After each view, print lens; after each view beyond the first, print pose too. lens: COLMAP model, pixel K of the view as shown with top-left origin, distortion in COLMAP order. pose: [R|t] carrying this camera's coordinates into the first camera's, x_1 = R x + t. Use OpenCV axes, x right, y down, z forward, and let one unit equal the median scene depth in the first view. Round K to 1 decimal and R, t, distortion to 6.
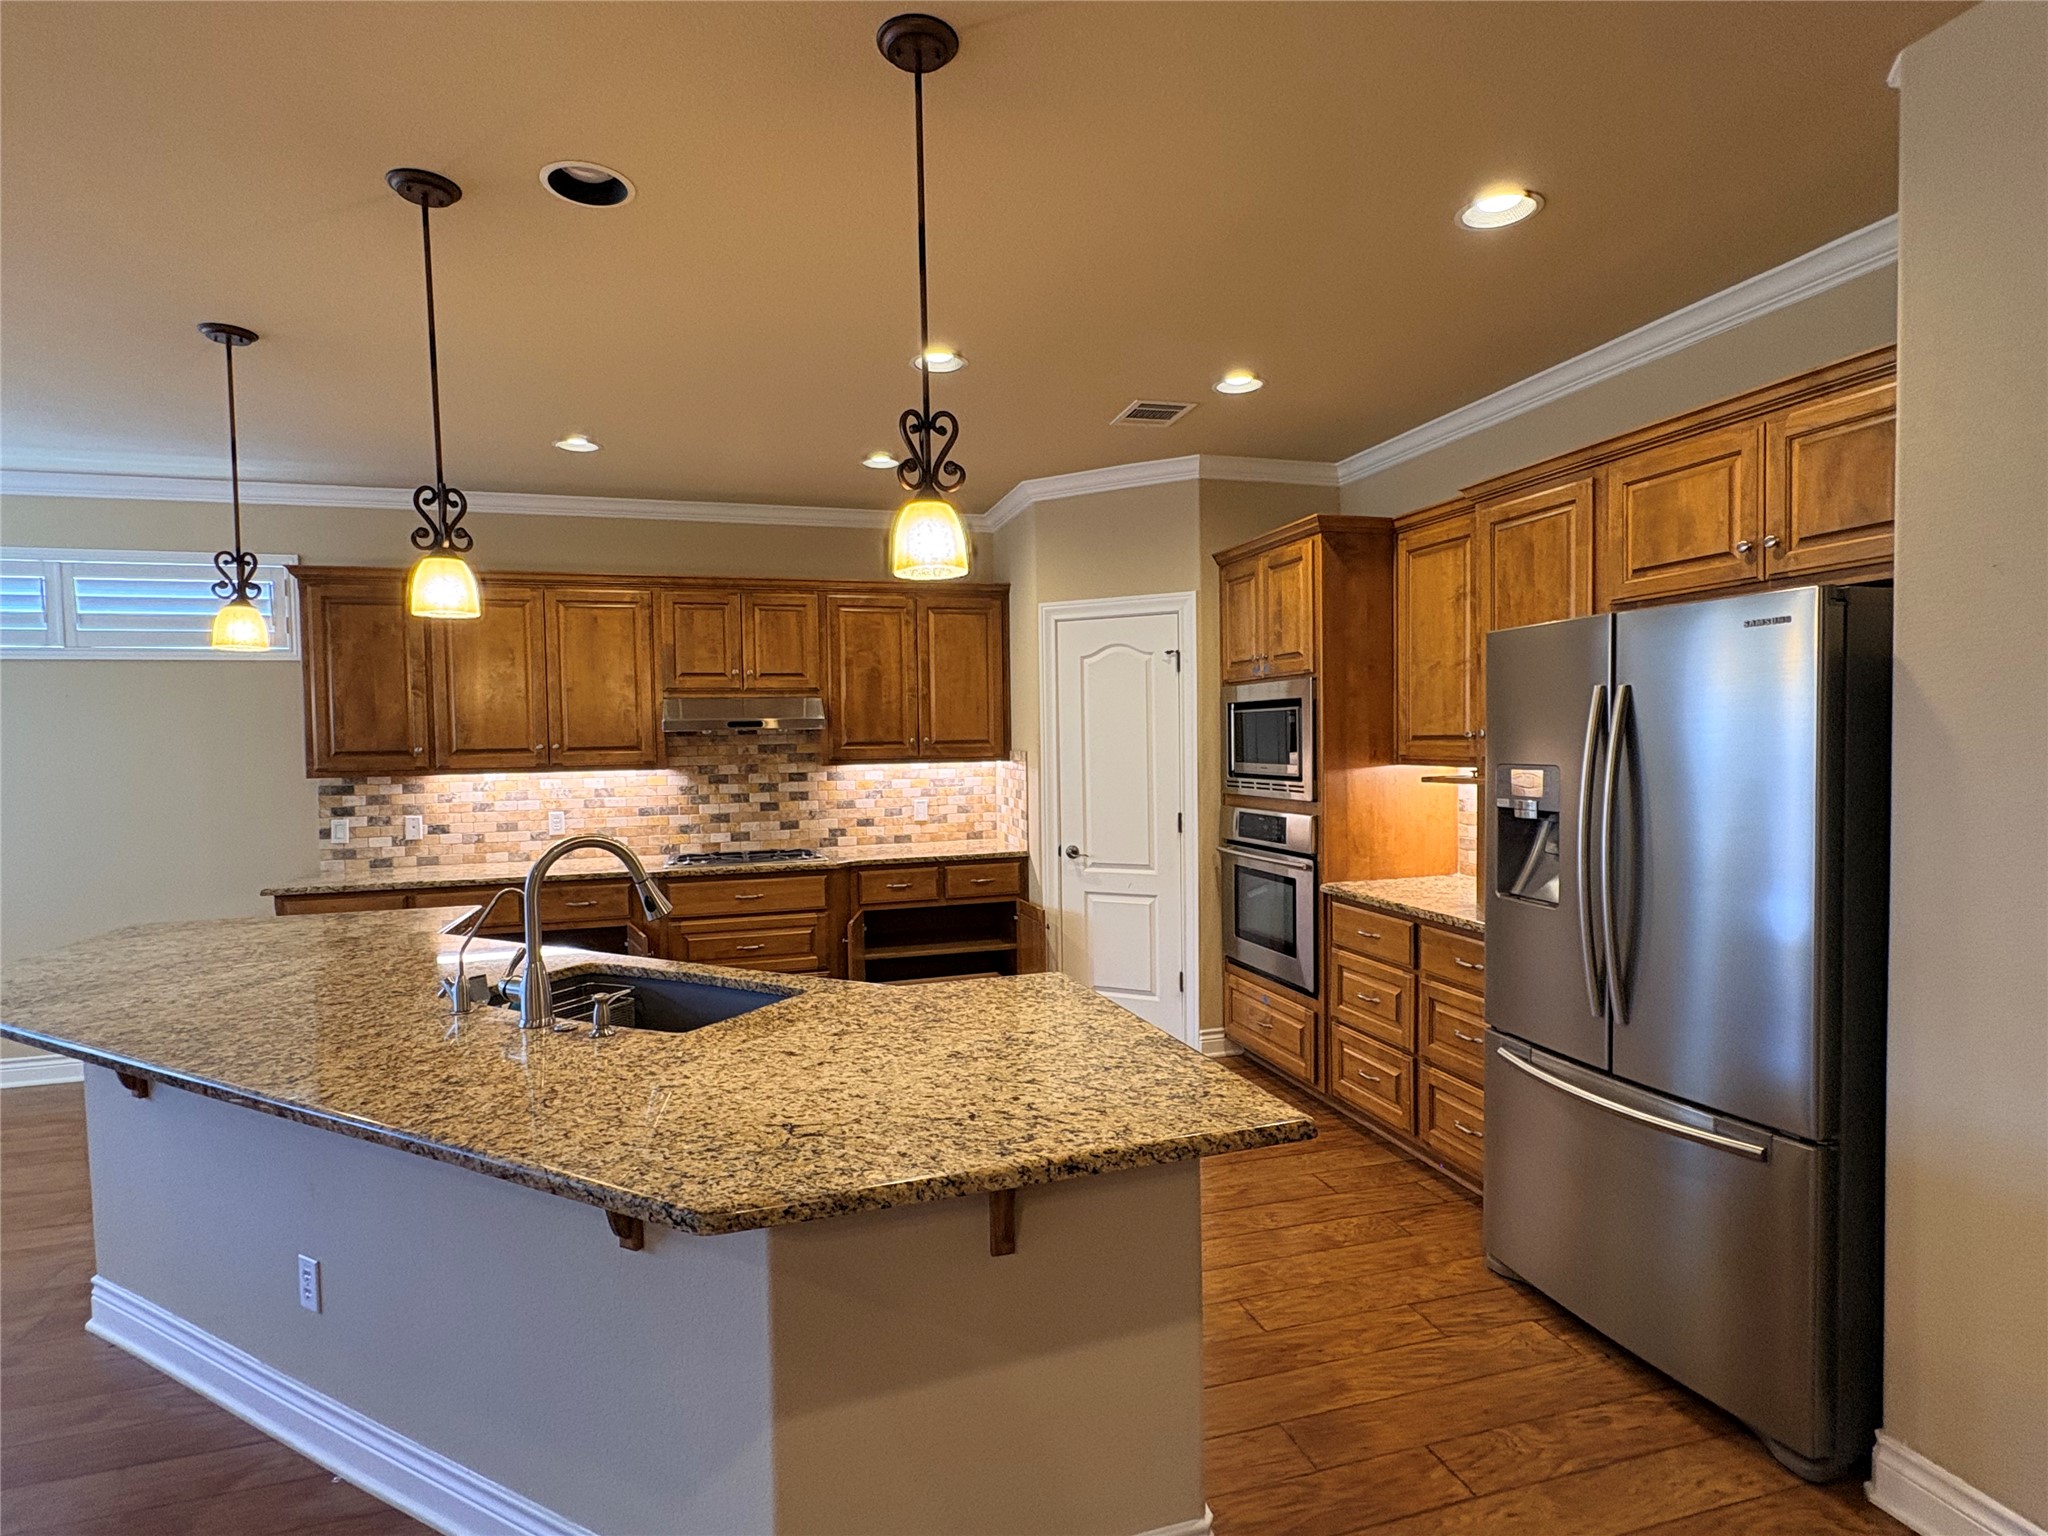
lens RADIAL K [[1022.9, 0, 1019.8], [0, 1022.9, 775.4], [0, 0, 1]] dist [-0.015233, -0.000195]
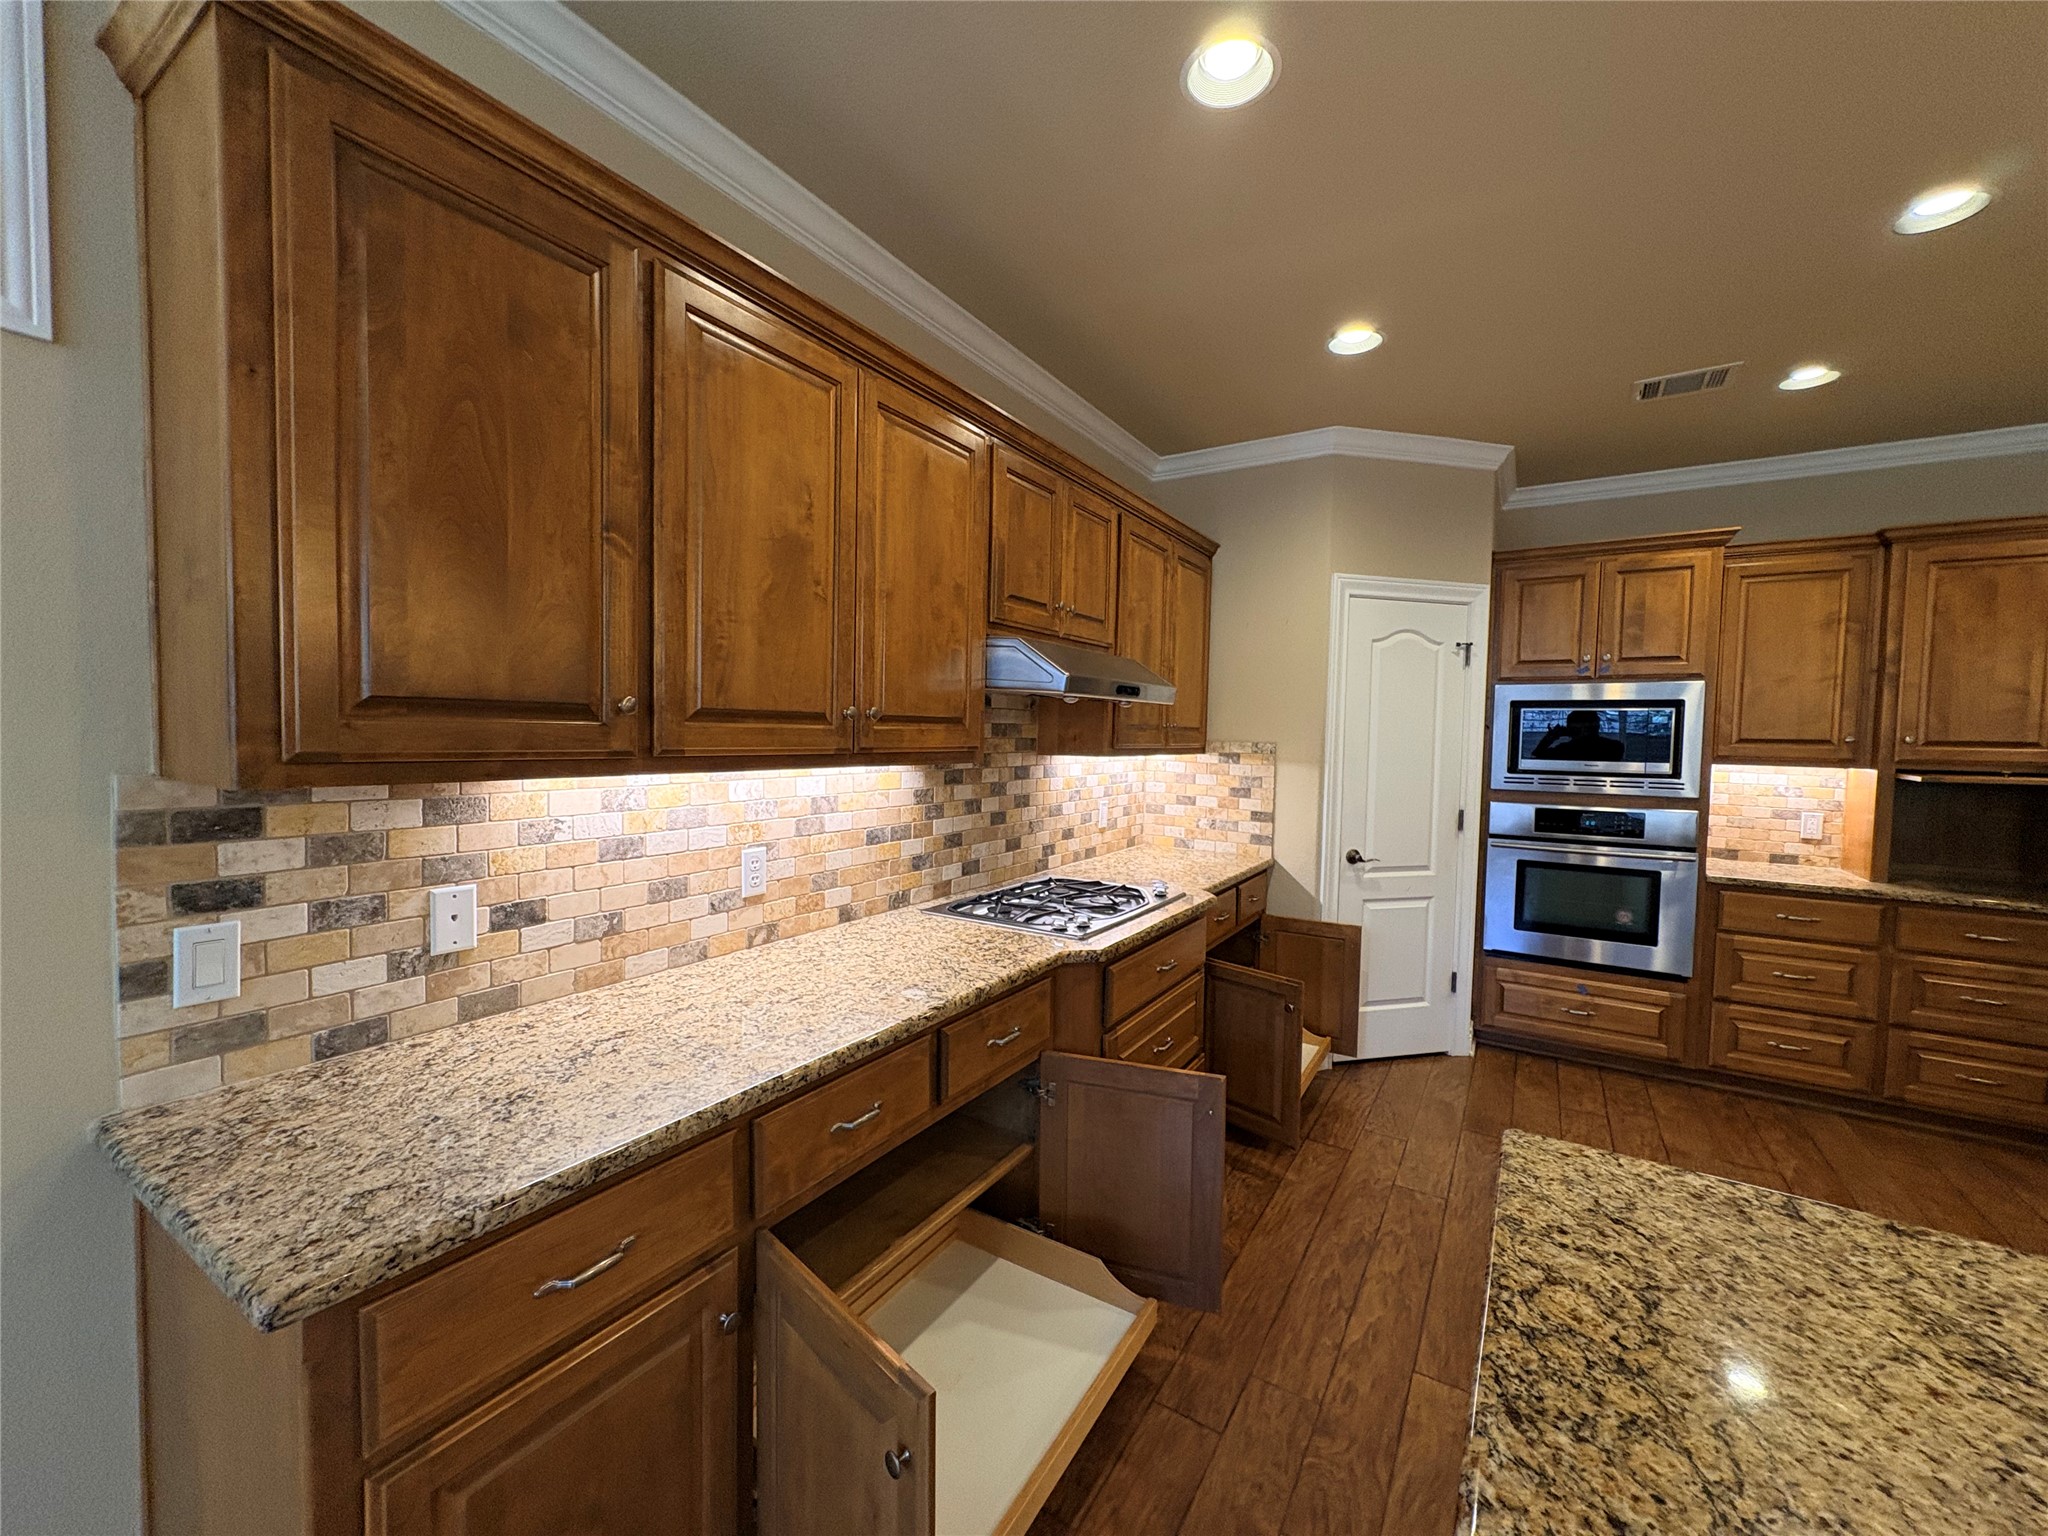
lens RADIAL K [[811.9, 0, 1028.2], [0, 811.9, 770.6], [0, 0, 1]] dist [-0.002873, 0.000359]
pose [[0.755636, -0.000487, 0.654992, -0.630408], [-0.004844, 0.999968, 0.006332, -0.003833], [-0.654974, -0.007958, 0.755609, 0.650953]]
